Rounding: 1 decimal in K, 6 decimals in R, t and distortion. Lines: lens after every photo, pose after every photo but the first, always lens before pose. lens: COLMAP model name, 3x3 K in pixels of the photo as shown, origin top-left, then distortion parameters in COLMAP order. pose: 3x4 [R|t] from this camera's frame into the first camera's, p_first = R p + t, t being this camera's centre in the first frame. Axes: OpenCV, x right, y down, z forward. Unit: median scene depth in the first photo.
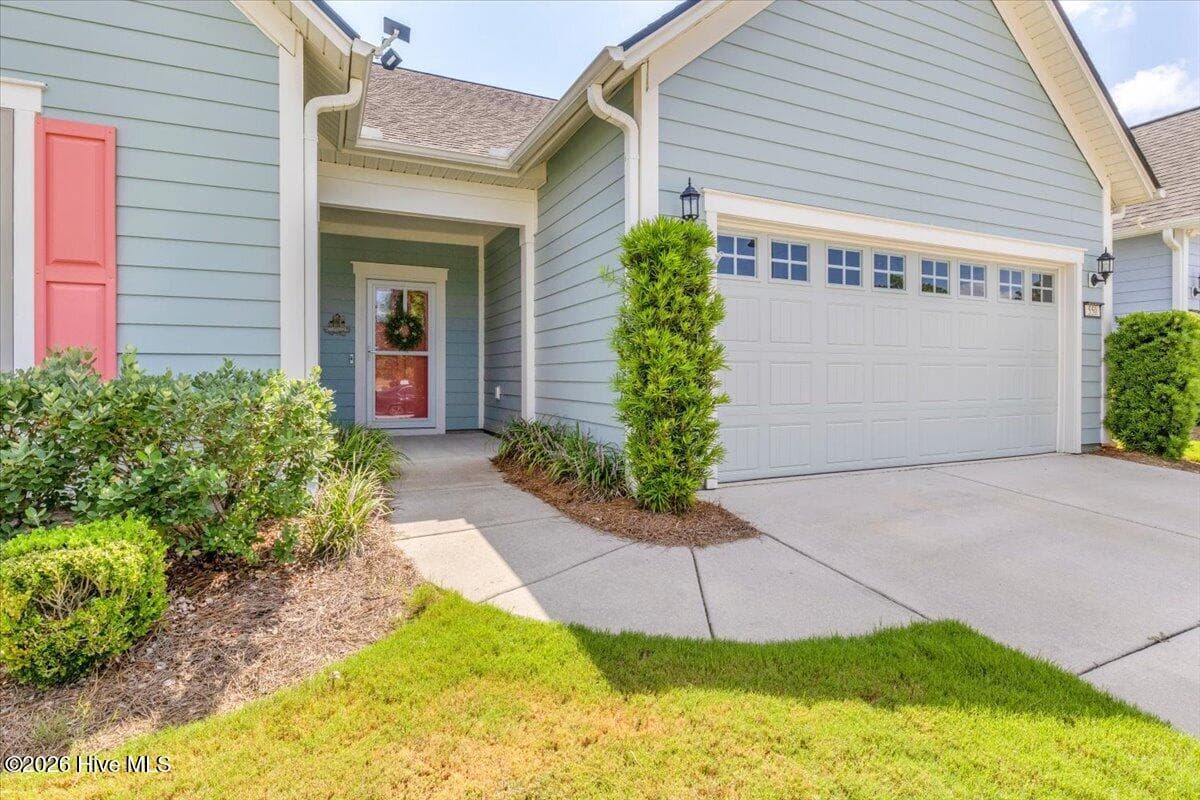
lens RADIAL K [[608.2, 0, 602.1], [0, 608.2, 377.3], [0, 0, 1]] dist [-0.010455, 0.001725]
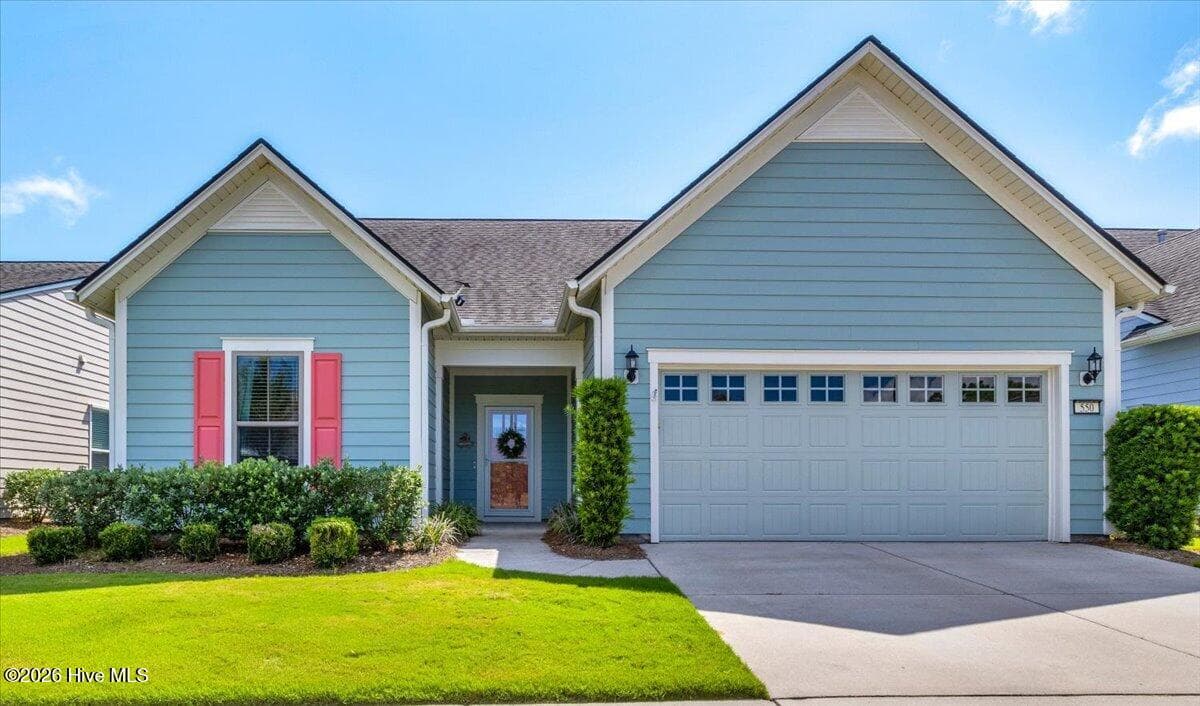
lens RADIAL K [[718.7, 0, 517.9], [0, 718.7, 486.0], [0, 0, 1]] dist [-0.005422, -0.001625]
pose [[0.912760, -0.002605, -0.408489, 0.638723], [-0.000853, 0.999965, -0.008282, 0.058719], [0.408496, 0.007908, 0.912726, -0.842393]]
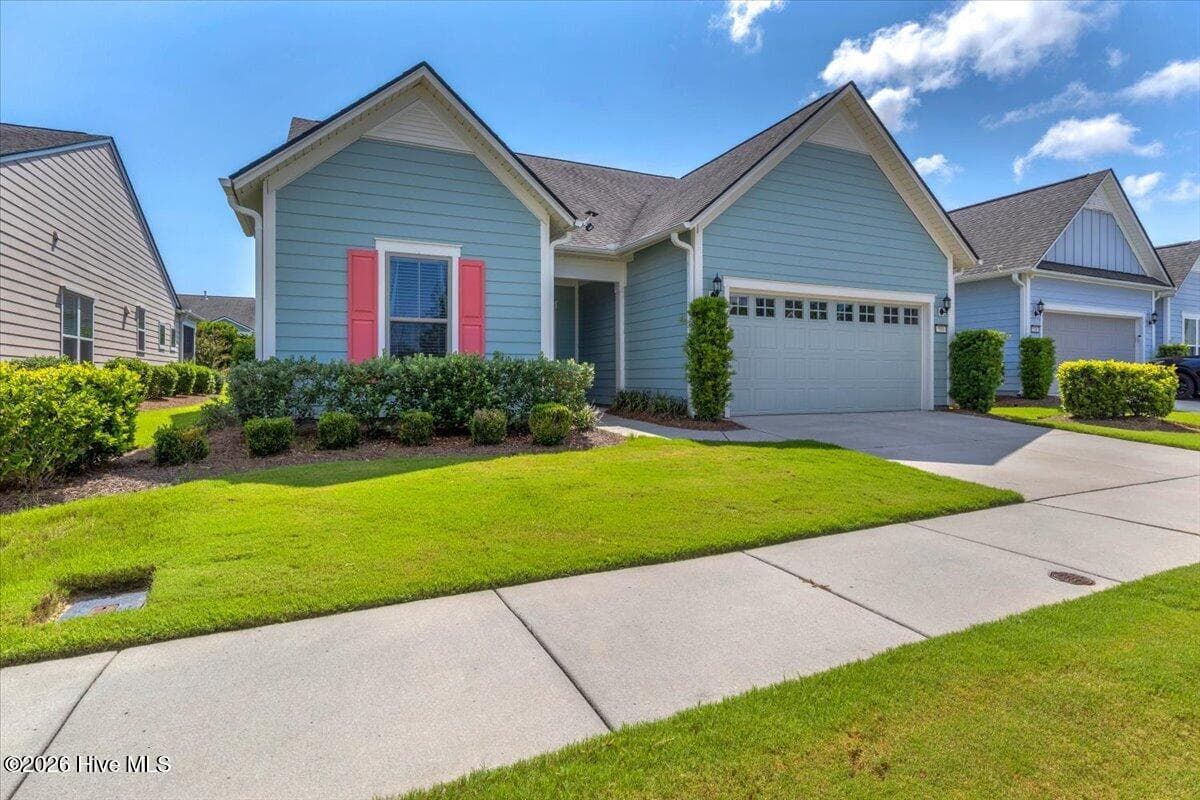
lens RADIAL K [[608.2, 0, 599.3], [0, 608.2, 375.9], [0, 0, 1]] dist [-0.010455, 0.001725]
pose [[0.999998, -0.001200, -0.001431, -0.273561], [0.001194, 0.999990, -0.004268, 0.049096], [0.001436, 0.004266, 0.999990, -1.170981]]
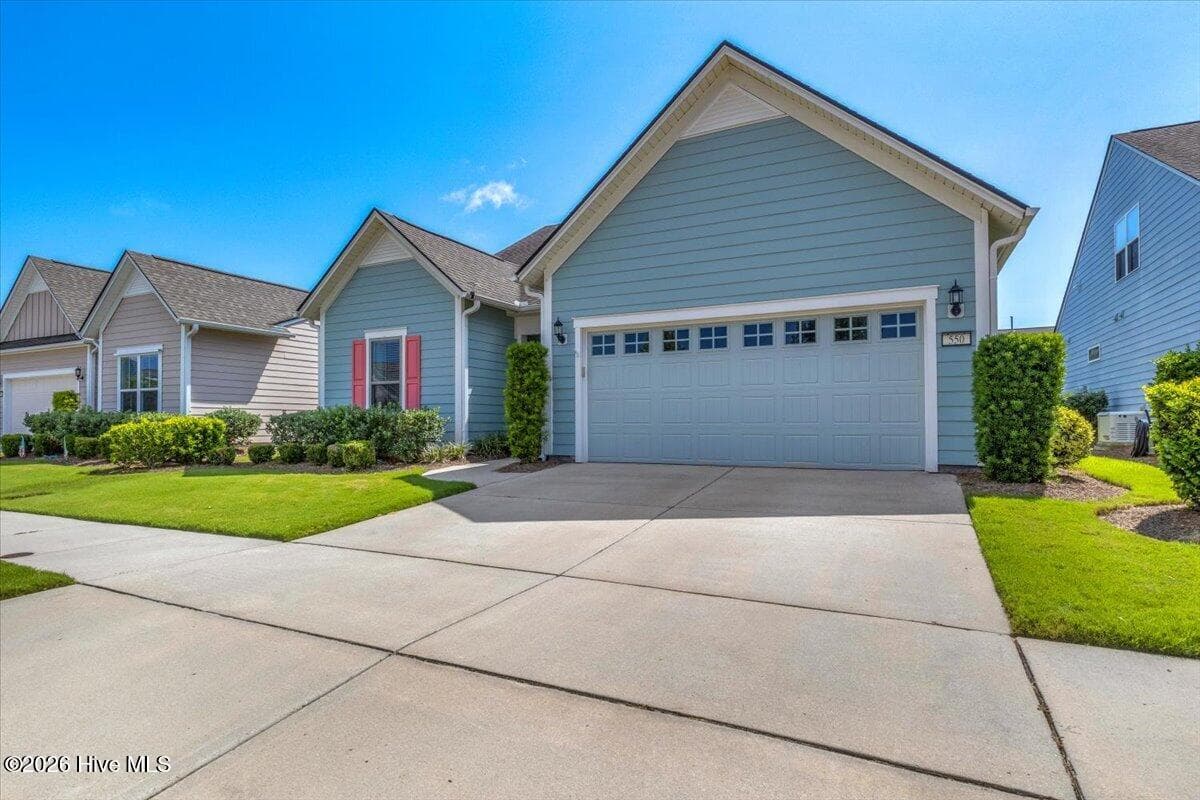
lens RADIAL K [[608.2, 0, 601.3], [0, 608.2, 416.4], [0, 0, 1]] dist [-0.010455, 0.001725]
pose [[0.625737, -0.011901, -0.779943, 1.928061], [0.002104, 0.999906, -0.013570, 0.059035], [0.780031, 0.006850, 0.625703, -0.239270]]
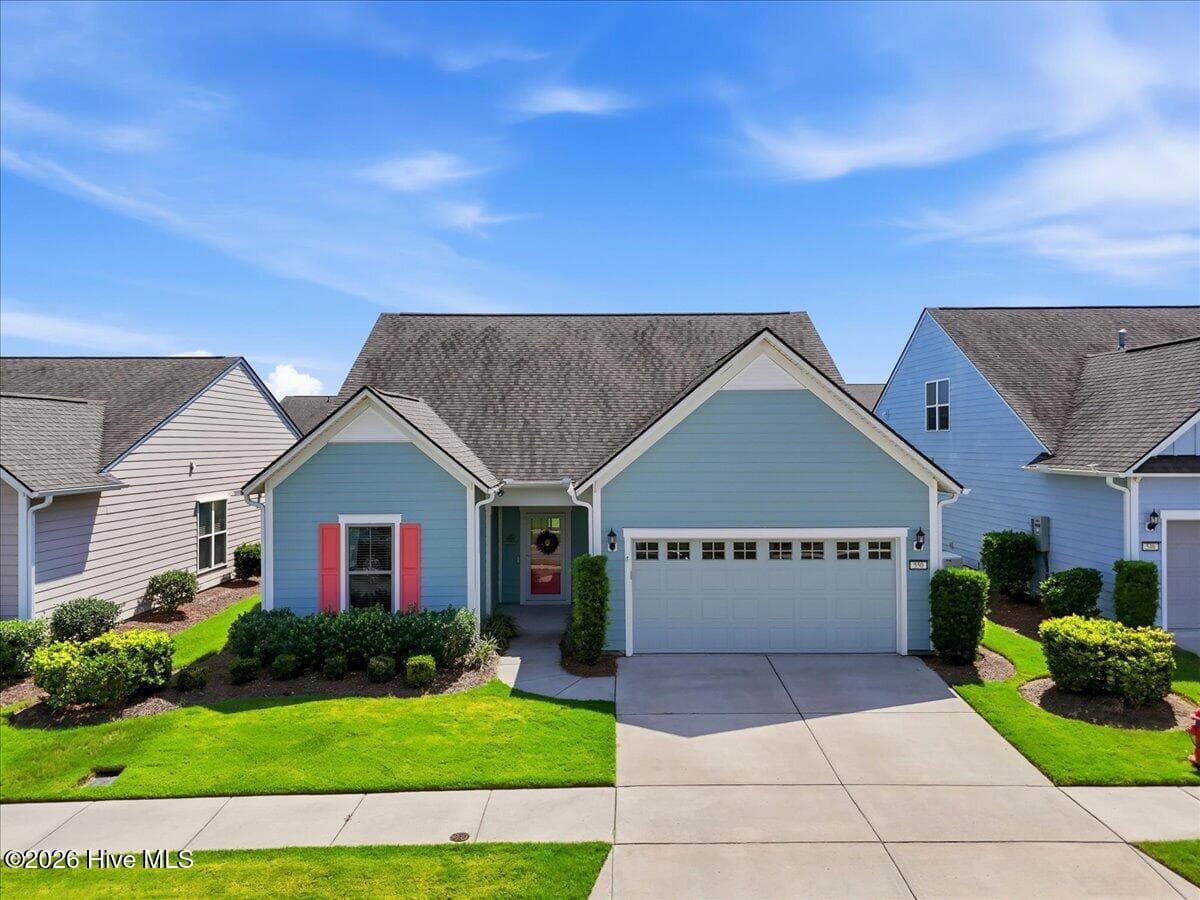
lens RADIAL K [[892.4, 0, 595.2], [0, 892.4, 440.4], [0, 0, 1]] dist [0.071716, -0.063534]
pose [[0.910876, -0.005535, -0.412642, 1.563752], [0.005210, 0.999985, -0.001912, -0.672604], [0.412646, -0.000408, 0.910891, -2.298060]]
